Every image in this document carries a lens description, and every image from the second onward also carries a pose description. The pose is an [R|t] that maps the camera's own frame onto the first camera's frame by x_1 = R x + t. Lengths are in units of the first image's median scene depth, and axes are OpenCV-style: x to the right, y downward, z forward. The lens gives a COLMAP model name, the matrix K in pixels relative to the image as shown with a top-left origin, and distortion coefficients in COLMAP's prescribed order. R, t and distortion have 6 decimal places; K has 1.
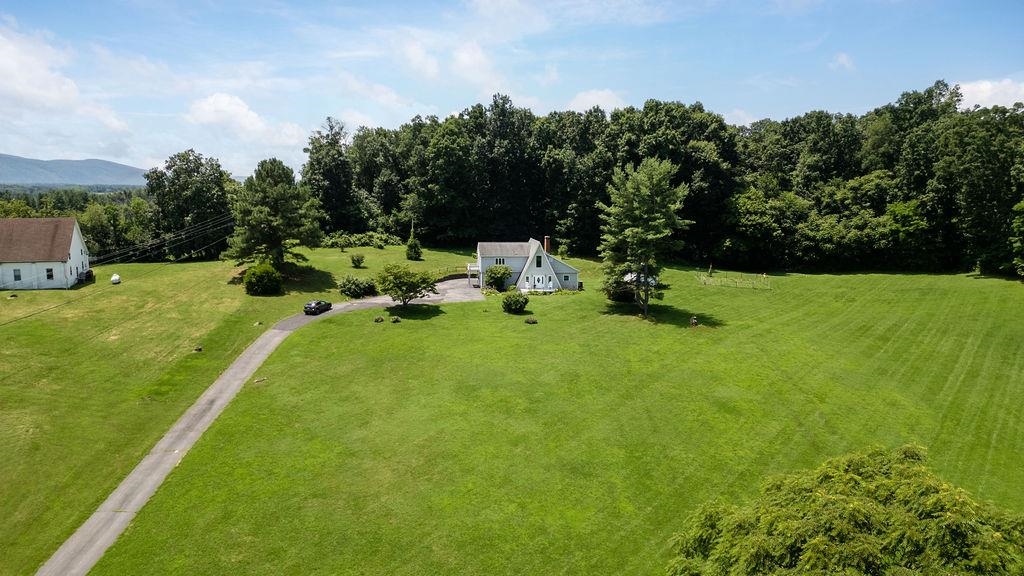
lens RADIAL K [[709.8, 0, 515.0], [0, 709.8, 293.1], [0, 0, 1]] dist [0.066014, -0.059952]
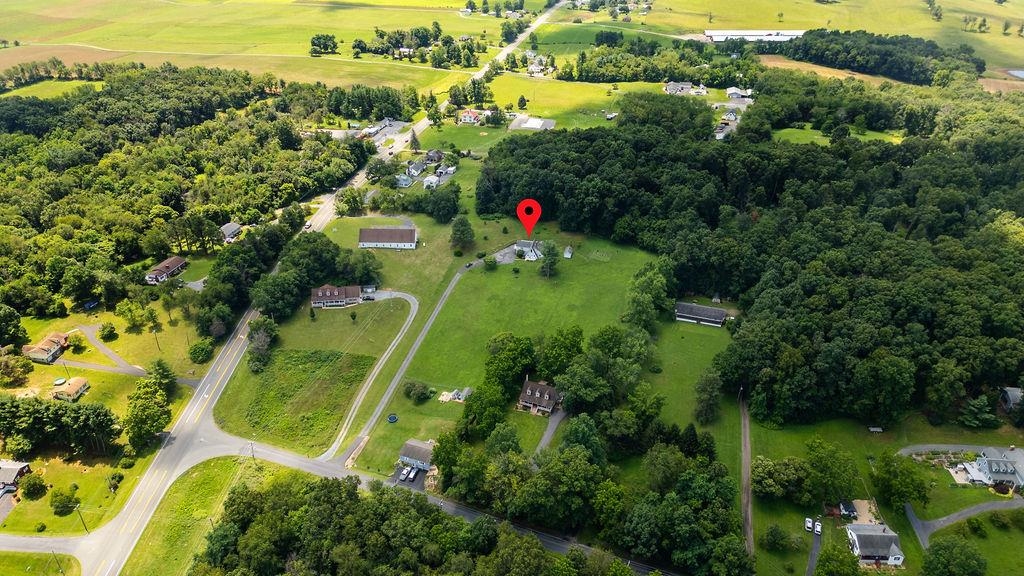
lens RADIAL K [[709.8, 0, 515.0], [0, 709.8, 293.1], [0, 0, 1]] dist [0.066014, -0.059952]
pose [[0.948076, 0.170147, -0.268704, 0.755034], [-0.054448, 0.919223, 0.389954, -0.983428], [0.313348, -0.355075, 0.880758, -1.770661]]
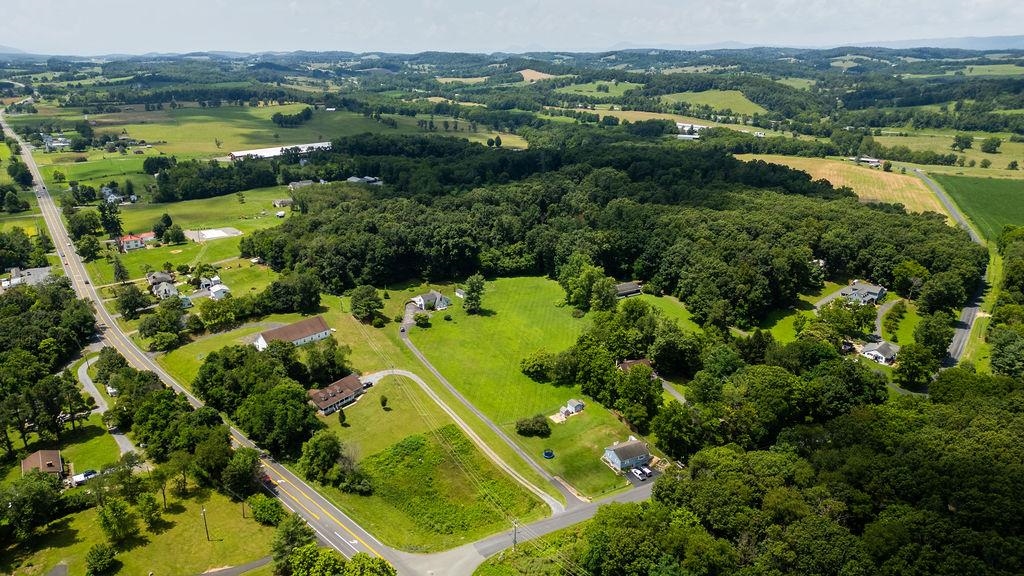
lens RADIAL K [[709.8, 0, 515.0], [0, 709.8, 293.1], [0, 0, 1]] dist [0.066014, -0.059952]
pose [[0.862014, -0.164090, 0.479589, -1.039093], [0.070074, 0.975645, 0.207863, -0.609068], [-0.502017, -0.145574, 0.852518, -1.668500]]
